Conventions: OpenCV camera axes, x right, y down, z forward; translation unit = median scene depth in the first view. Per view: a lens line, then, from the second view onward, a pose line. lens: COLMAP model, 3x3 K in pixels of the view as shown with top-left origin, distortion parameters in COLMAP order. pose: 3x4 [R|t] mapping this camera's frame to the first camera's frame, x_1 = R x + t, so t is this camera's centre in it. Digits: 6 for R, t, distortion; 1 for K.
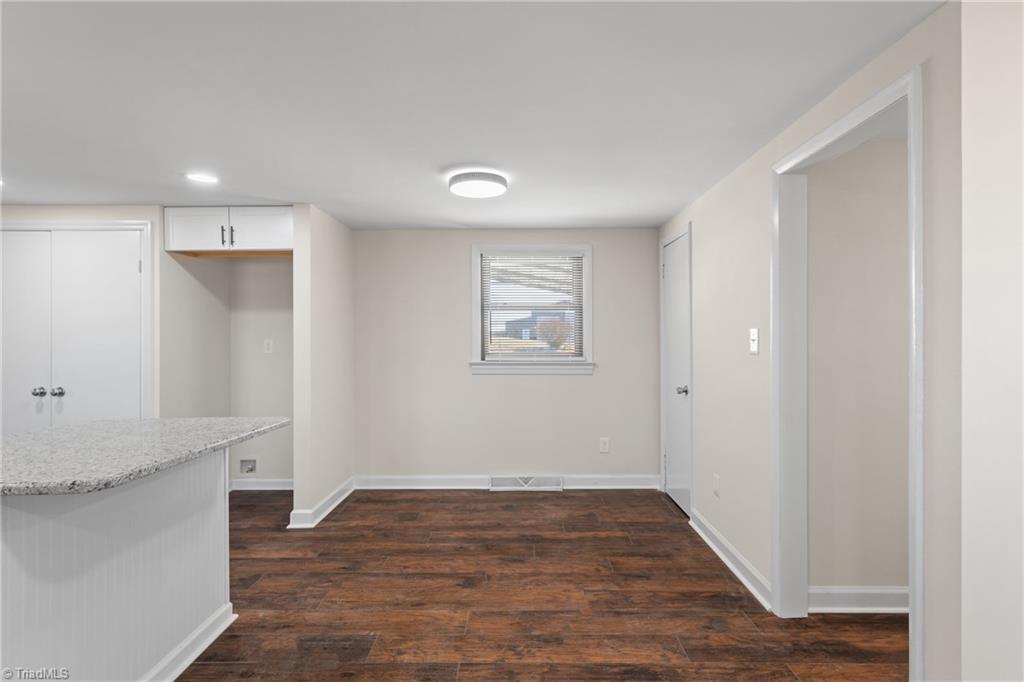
lens RADIAL K [[544.3, 0, 512.0], [0, 544.3, 341.0], [0, 0, 1]] dist [0.081487, 0.000025]
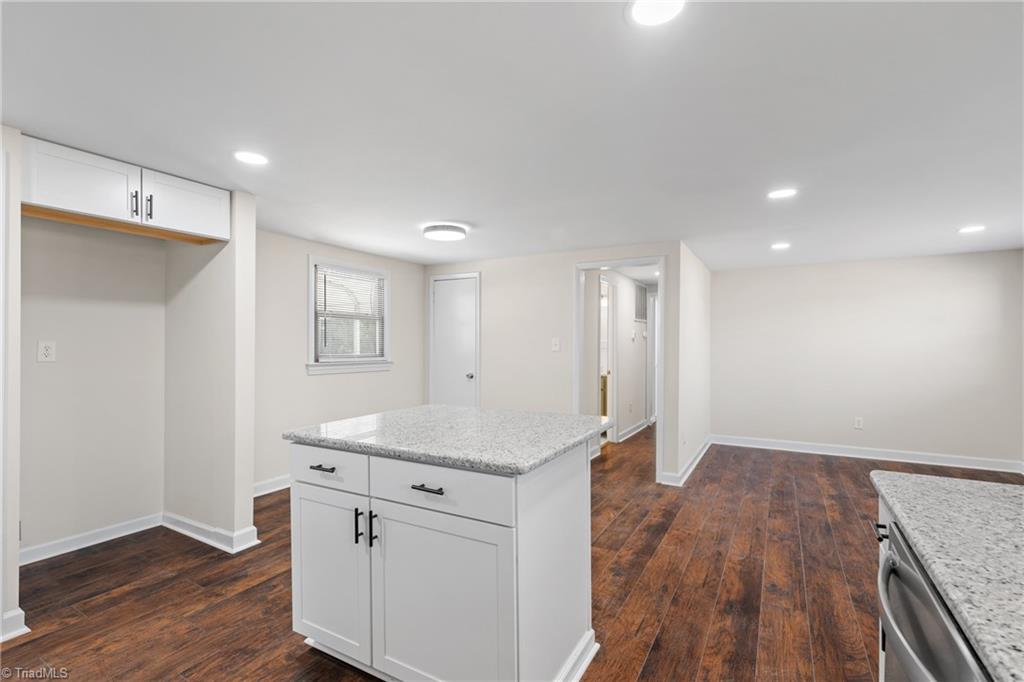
lens RADIAL K [[484.7, 0, 512.0], [0, 484.7, 341.0], [0, 0, 1]] dist [0.000844, 0.000100]
pose [[0.480541, 0.010308, 0.876912, -0.721529], [0.004609, 0.999887, -0.014279, 0.008839], [-0.876960, 0.010903, 0.480439, 0.195347]]
